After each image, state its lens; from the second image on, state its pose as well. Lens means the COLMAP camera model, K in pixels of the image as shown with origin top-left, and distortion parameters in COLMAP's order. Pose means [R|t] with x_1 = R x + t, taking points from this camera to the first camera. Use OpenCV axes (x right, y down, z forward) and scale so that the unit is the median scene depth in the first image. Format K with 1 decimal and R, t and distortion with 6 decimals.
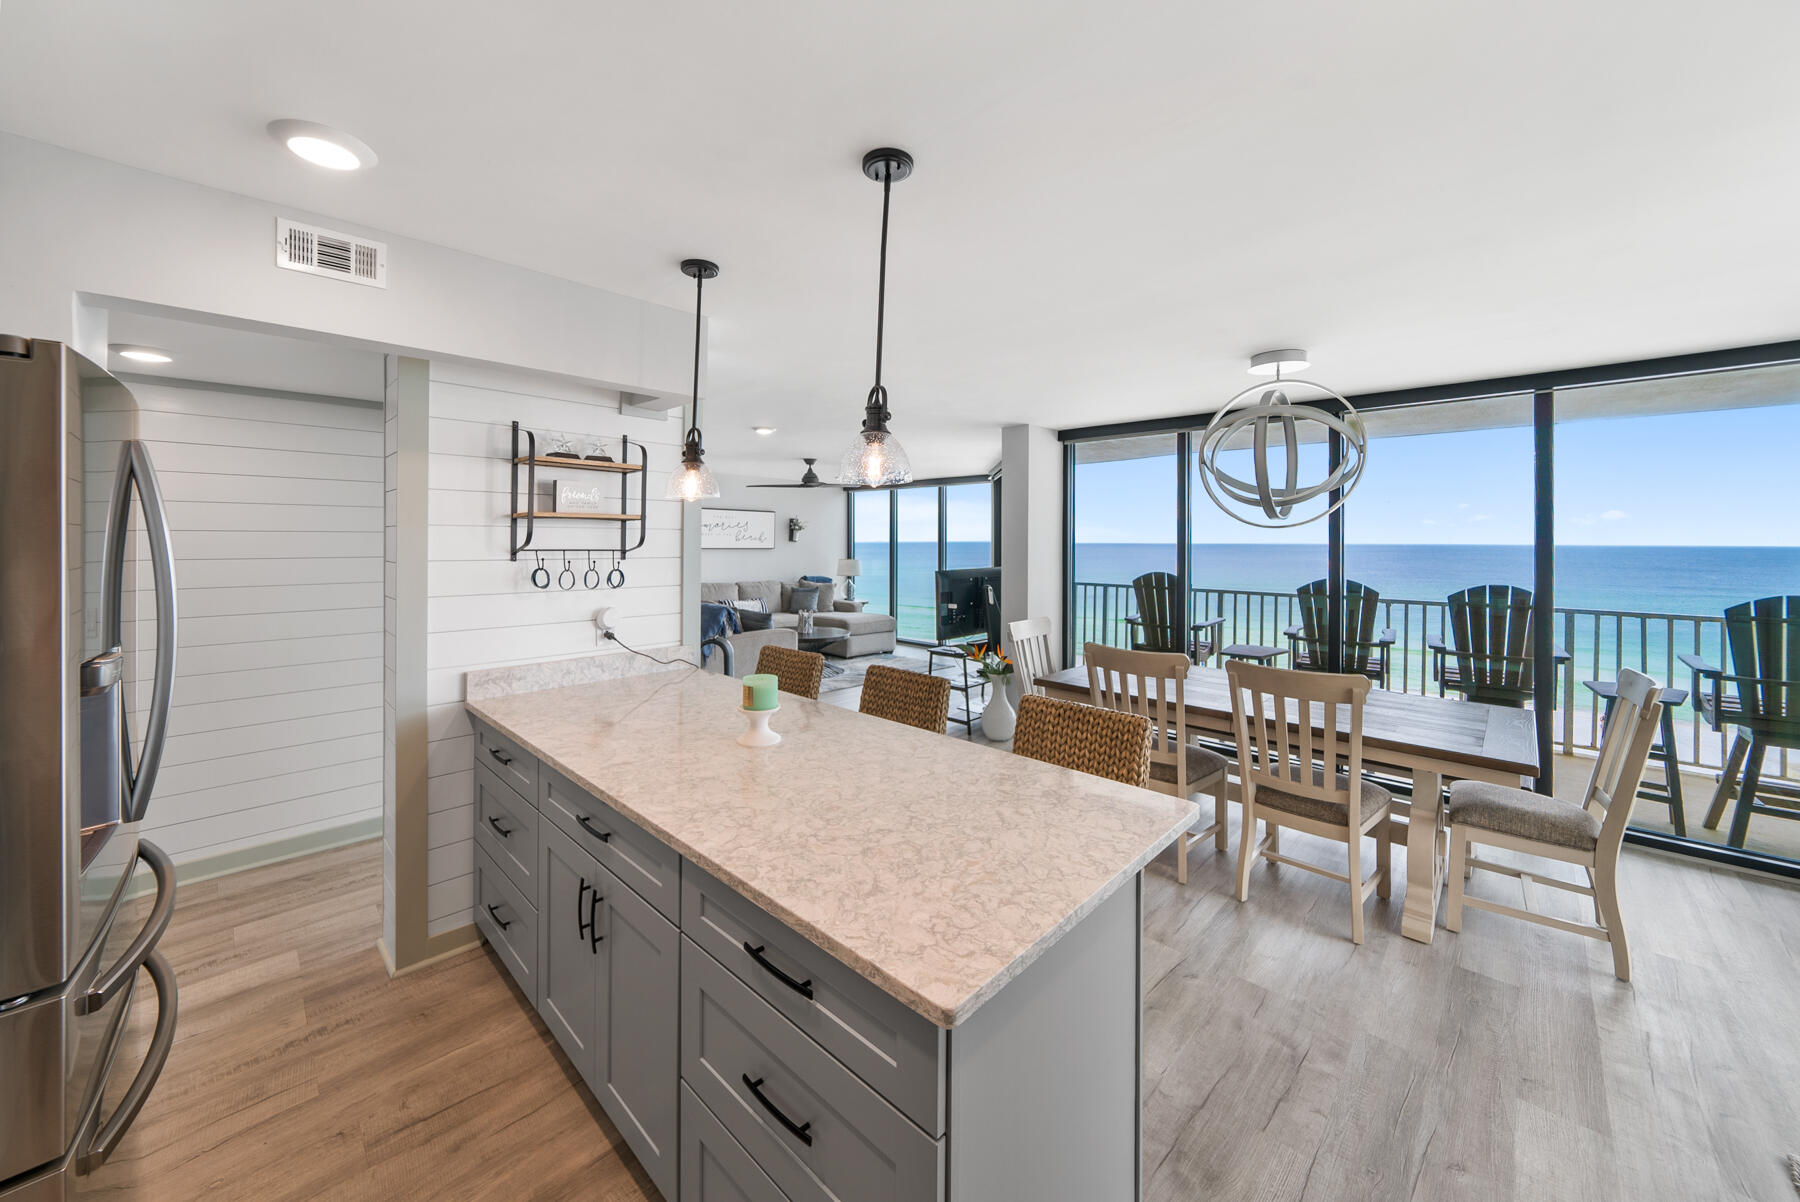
lens RADIAL K [[658.6, 0, 908.6], [0, 658.6, 536.5], [0, 0, 1]] dist [-0.001528, 0.000037]
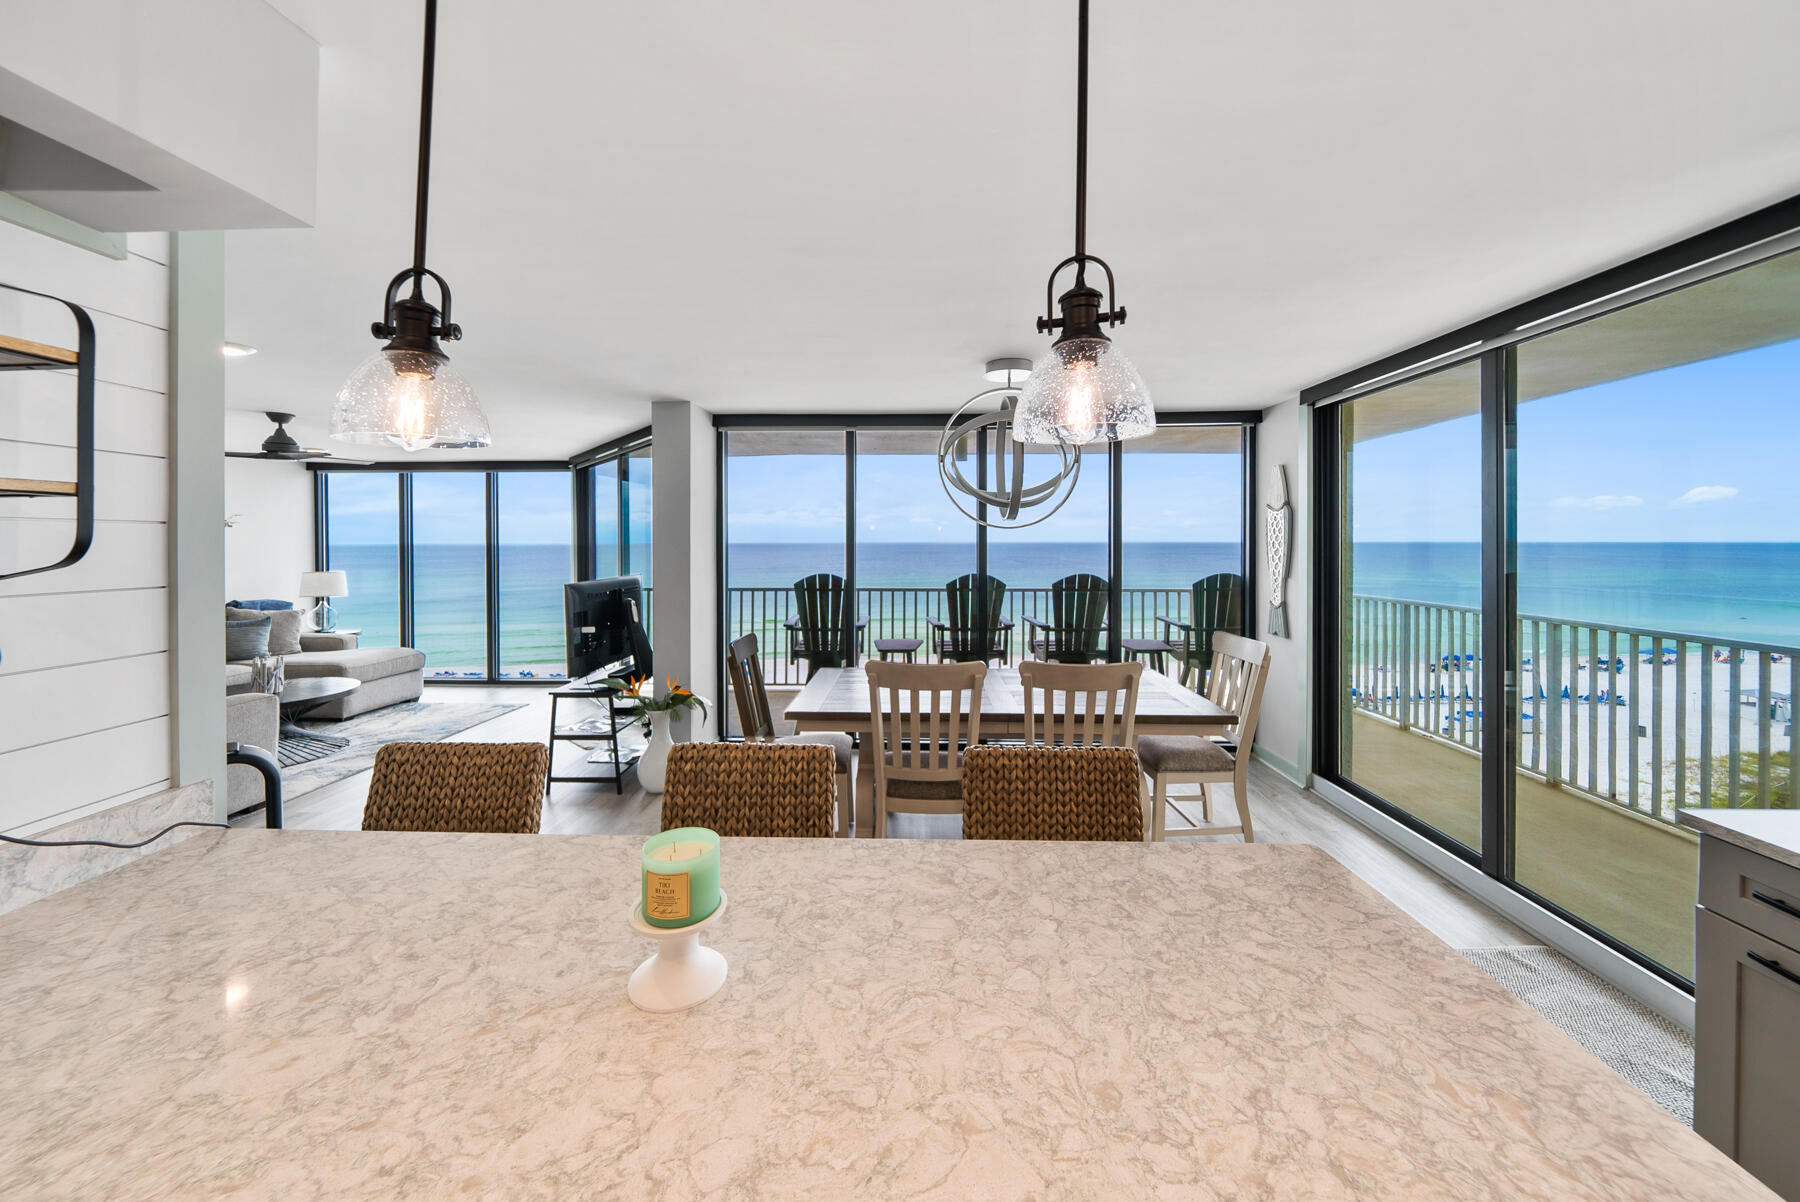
lens RADIAL K [[647.9, 0, 906.2], [0, 647.9, 542.5], [0, 0, 1]] dist [-0.003145, -0.000369]
pose [[0.751335, -0.008049, 0.659872, -0.170744], [0.002819, 0.999956, 0.008988, 0.000367], [-0.659915, -0.004892, 0.751325, 0.235422]]
